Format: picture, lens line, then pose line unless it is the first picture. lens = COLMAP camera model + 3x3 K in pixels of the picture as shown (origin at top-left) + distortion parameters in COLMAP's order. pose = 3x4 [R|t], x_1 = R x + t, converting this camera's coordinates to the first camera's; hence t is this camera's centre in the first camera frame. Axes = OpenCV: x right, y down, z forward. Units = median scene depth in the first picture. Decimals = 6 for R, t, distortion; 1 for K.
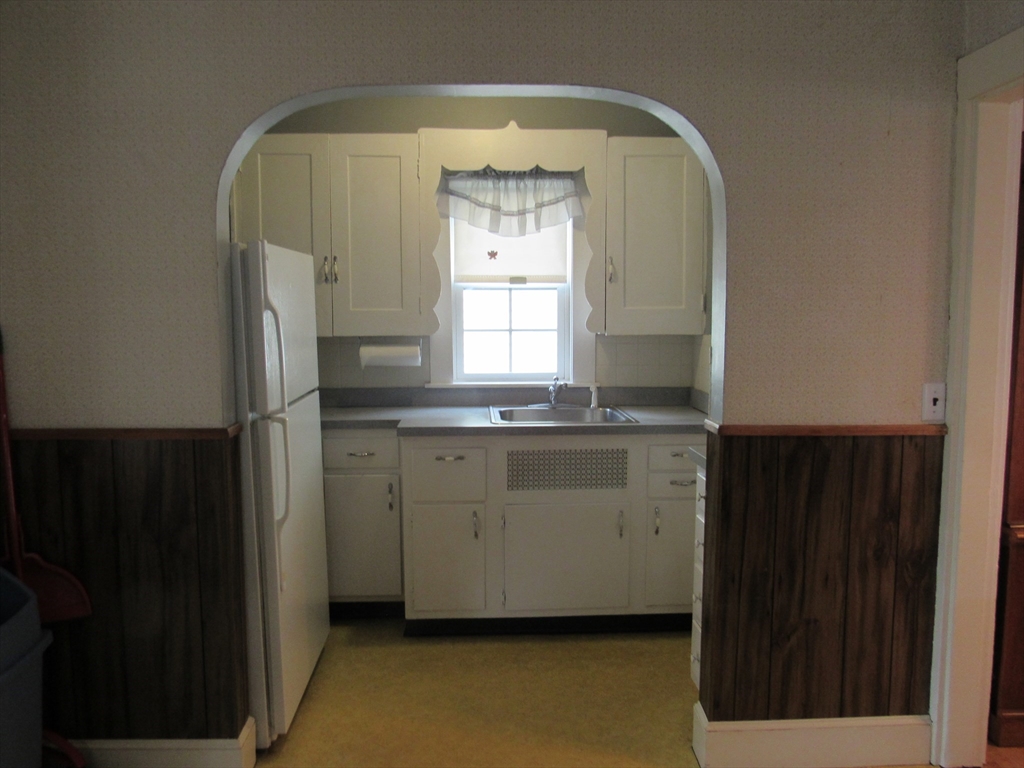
lens RADIAL K [[731.9, 0, 512.0], [0, 731.9, 384.0], [0, 0, 1]] dist [-0.018678, 0.005464]
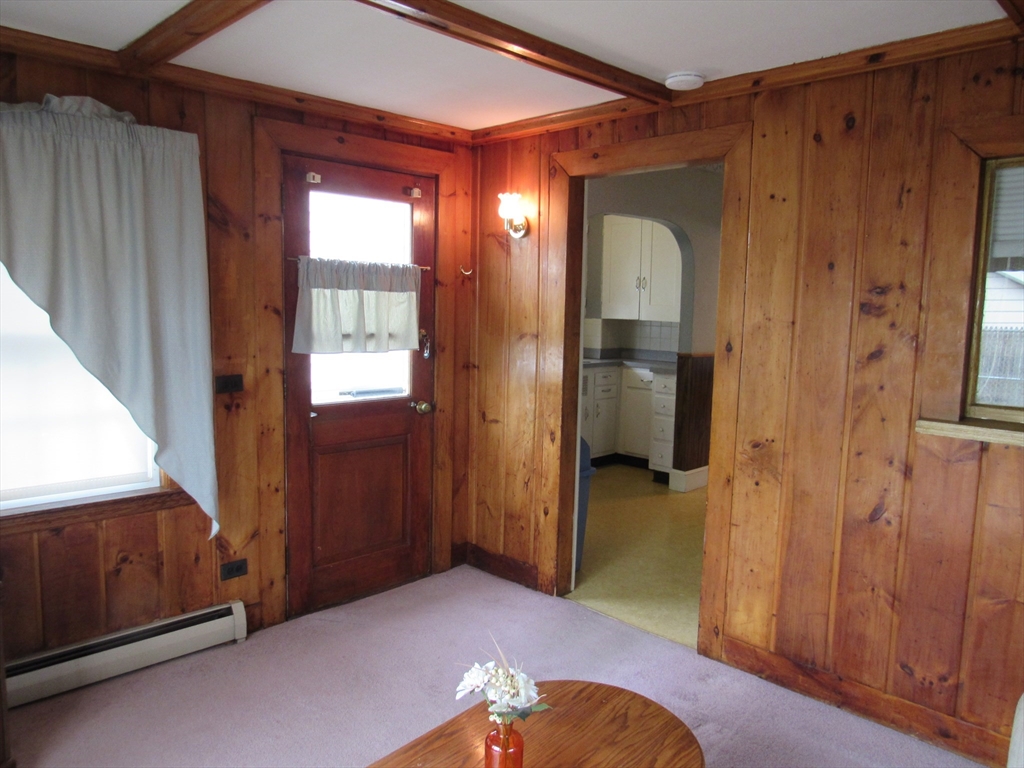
lens RADIAL K [[744.7, 0, 513.7], [0, 744.7, 389.5], [0, 0, 1]] dist [-0.003993, 0.001450]
pose [[0.730519, -0.061114, 0.680153, -1.234948], [0.045951, 0.998129, 0.040331, 0.032165], [-0.681345, 0.001791, 0.731960, -0.315662]]
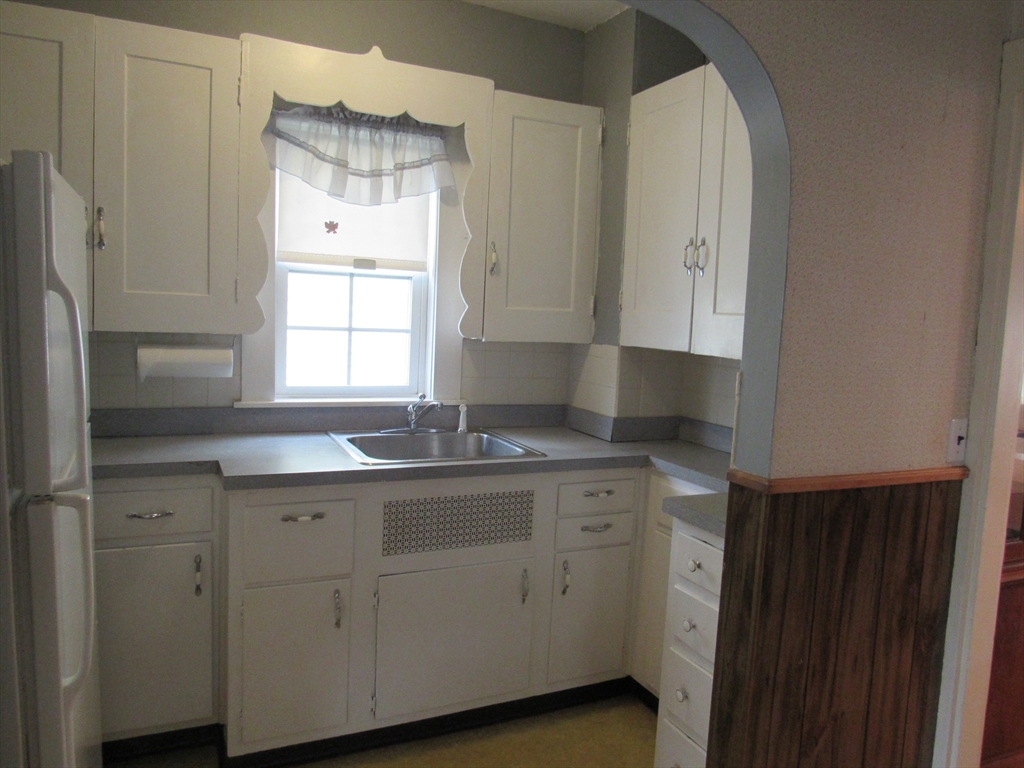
lens RADIAL K [[730.3, 0, 509.7], [0, 730.3, 384.7], [0, 0, 1]] dist [-0.026498, 0.007081]
pose [[0.923214, 0.006029, 0.384240, -0.148729], [-0.010611, 0.999896, 0.009805, -0.027744], [-0.384141, -0.013129, 0.923181, 0.261588]]
